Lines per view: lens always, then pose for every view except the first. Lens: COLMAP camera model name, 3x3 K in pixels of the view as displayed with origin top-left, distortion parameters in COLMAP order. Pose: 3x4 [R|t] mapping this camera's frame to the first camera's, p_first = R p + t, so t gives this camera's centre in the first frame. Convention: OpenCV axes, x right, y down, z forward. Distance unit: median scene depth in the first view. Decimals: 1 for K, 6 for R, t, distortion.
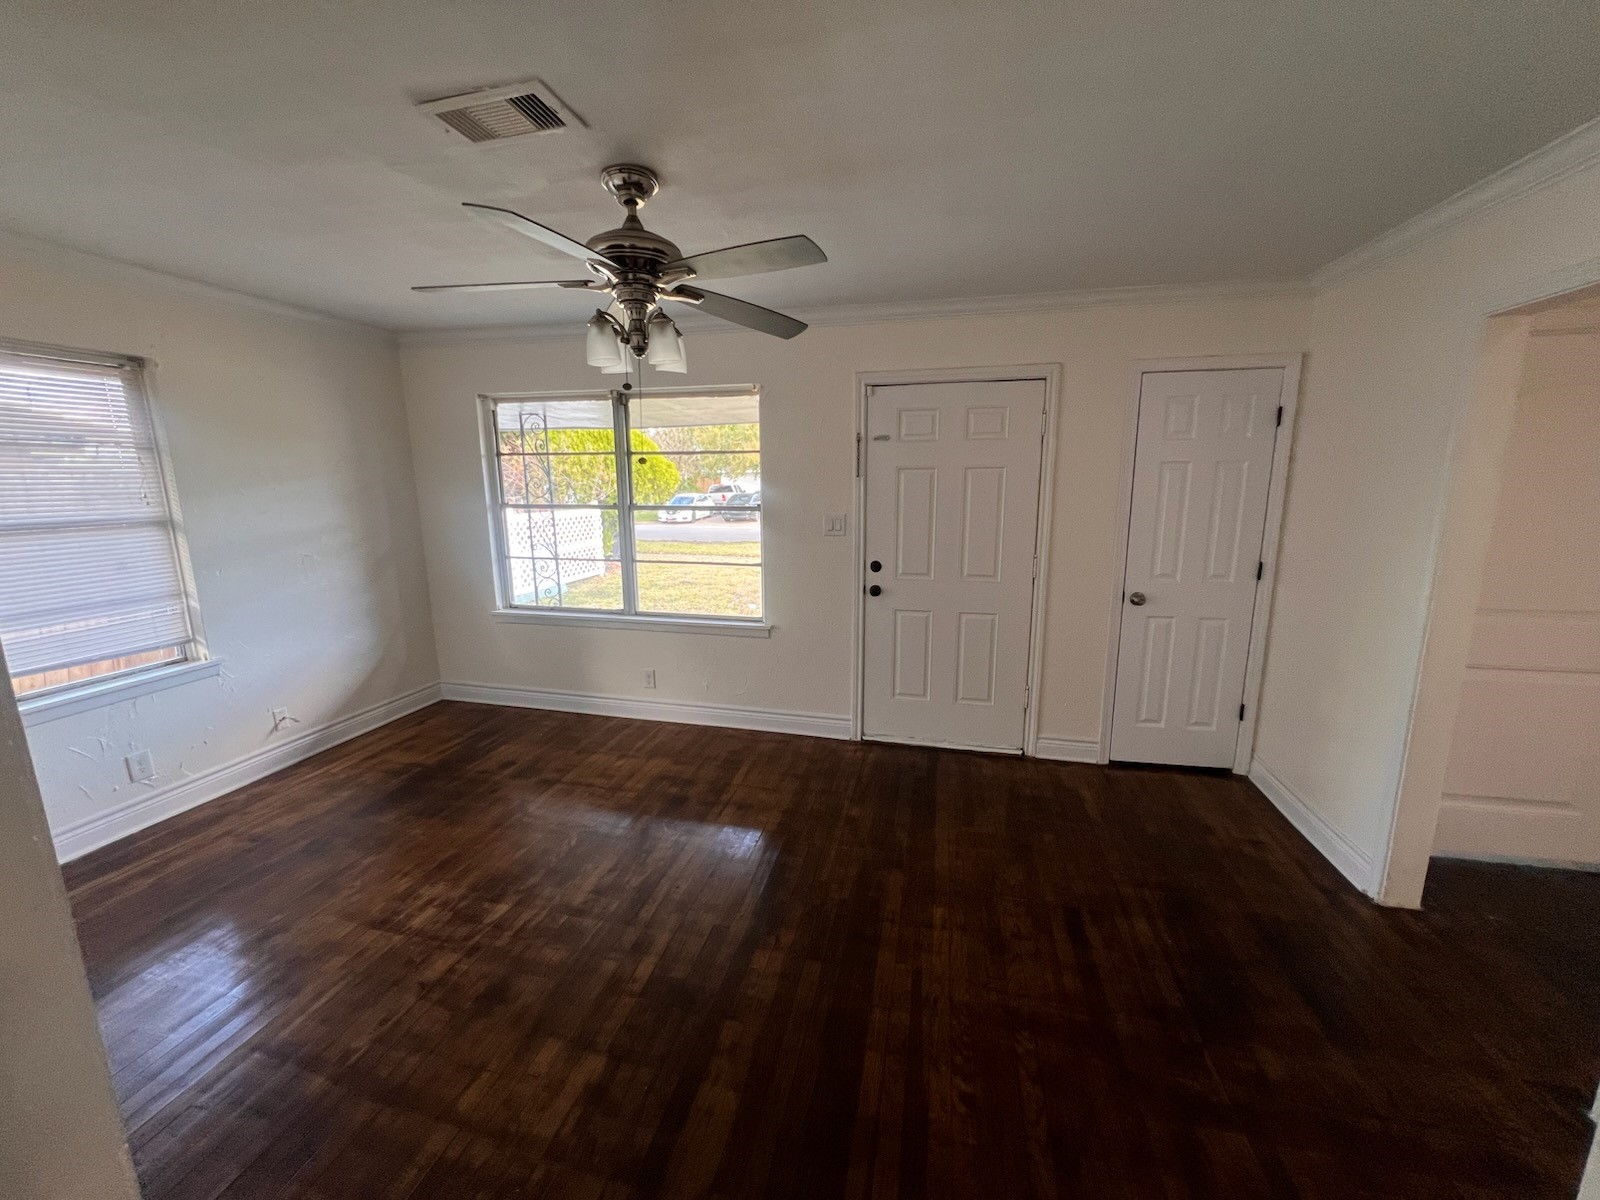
lens RADIAL K [[639.3, 0, 801.1], [0, 639.3, 602.6], [0, 0, 1]] dist [0.001145, 0.000177]
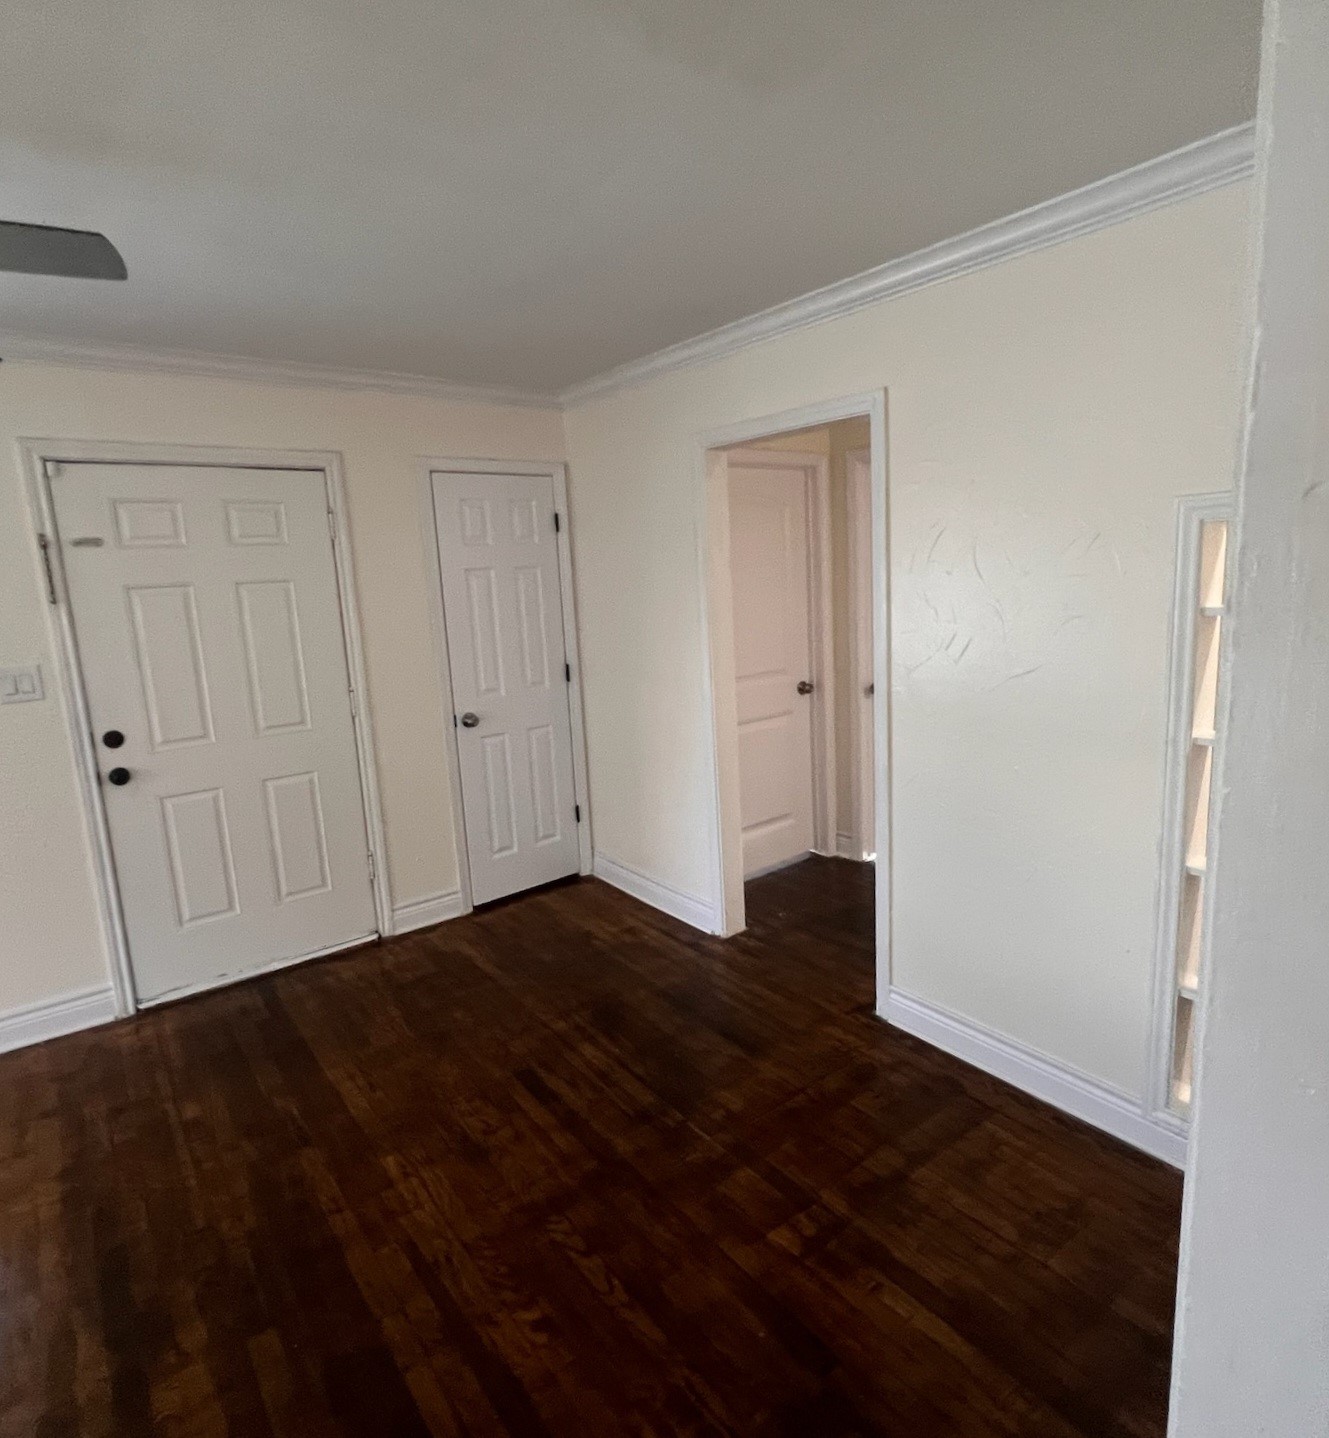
lens RADIAL K [[820.2, 0, 669.2], [0, 820.2, 709.2], [0, 0, 1]] dist [0.002573, 0.000344]
pose [[0.629354, -0.154332, 0.761640, -0.179140], [0.191904, 0.980593, 0.040126, -0.013687], [-0.753051, 0.120908, 0.646757, 0.043559]]
